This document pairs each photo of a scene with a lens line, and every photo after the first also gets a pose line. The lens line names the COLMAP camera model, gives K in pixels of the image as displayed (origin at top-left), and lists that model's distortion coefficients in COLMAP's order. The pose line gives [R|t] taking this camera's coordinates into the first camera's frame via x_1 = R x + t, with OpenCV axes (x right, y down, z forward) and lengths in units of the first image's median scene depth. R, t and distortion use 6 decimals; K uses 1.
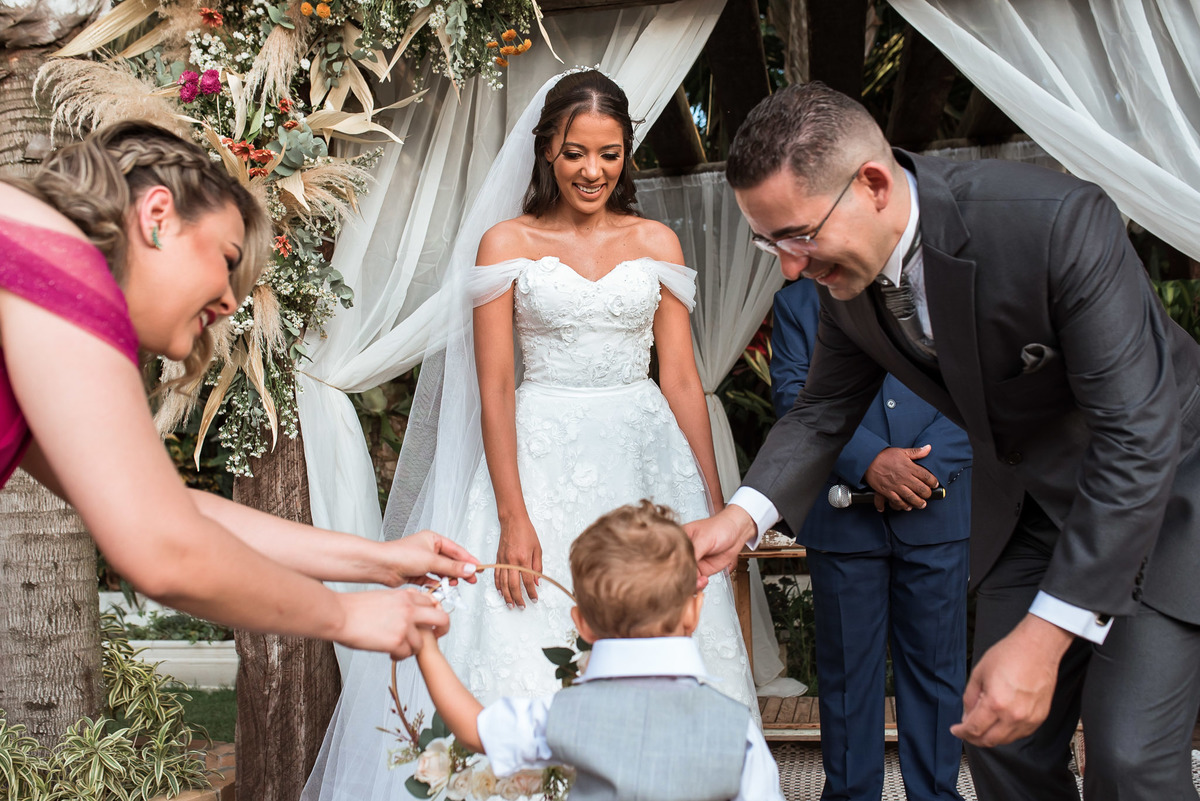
lens RADIAL K [[1203.9, 0, 600.0], [0, 1203.9, 400.5], [0, 0, 1]] dist [-0.042797, 0.019308]
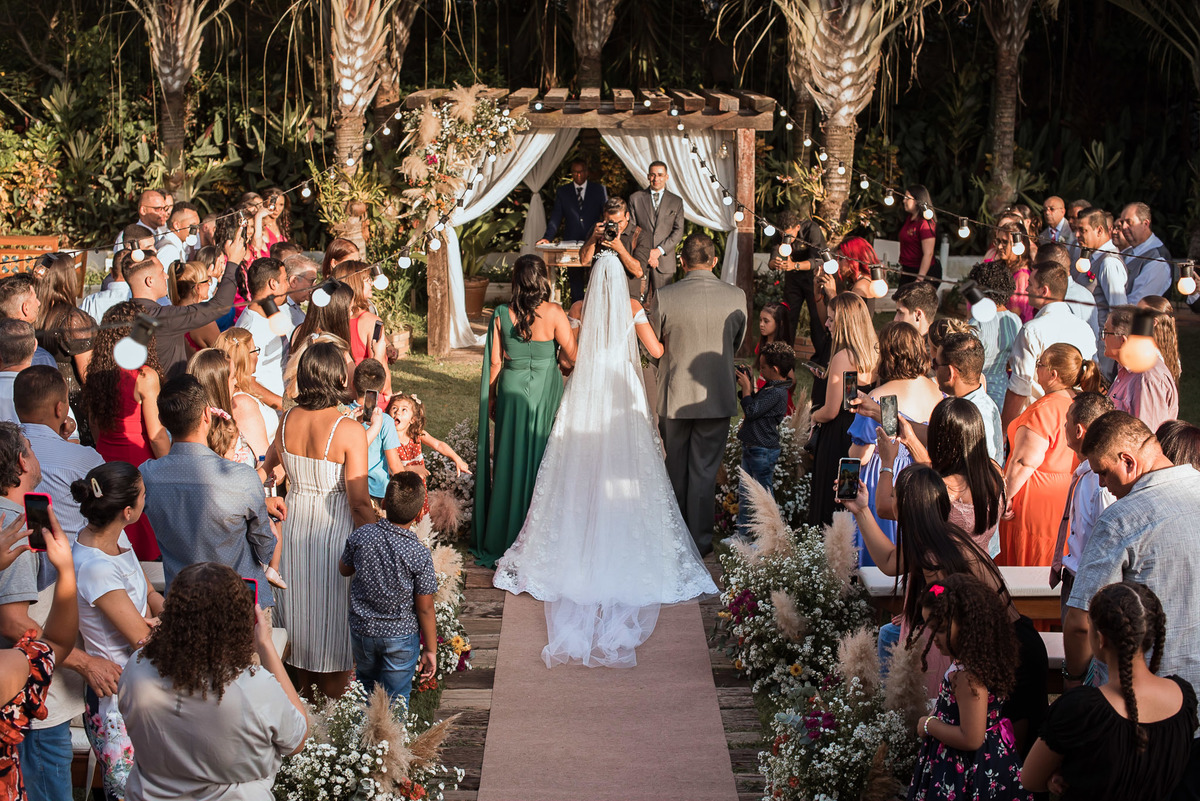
lens RADIAL K [[1848.6, 0, 600.0], [0, 1848.6, 400.5], [0, 0, 1]] dist [-0.123854, 0.019604]
pose [[0.980315, 0.009926, 0.197190, -0.931207], [-0.061654, 0.964183, 0.257973, -1.043330], [-0.187567, -0.265052, 0.945815, -4.884847]]
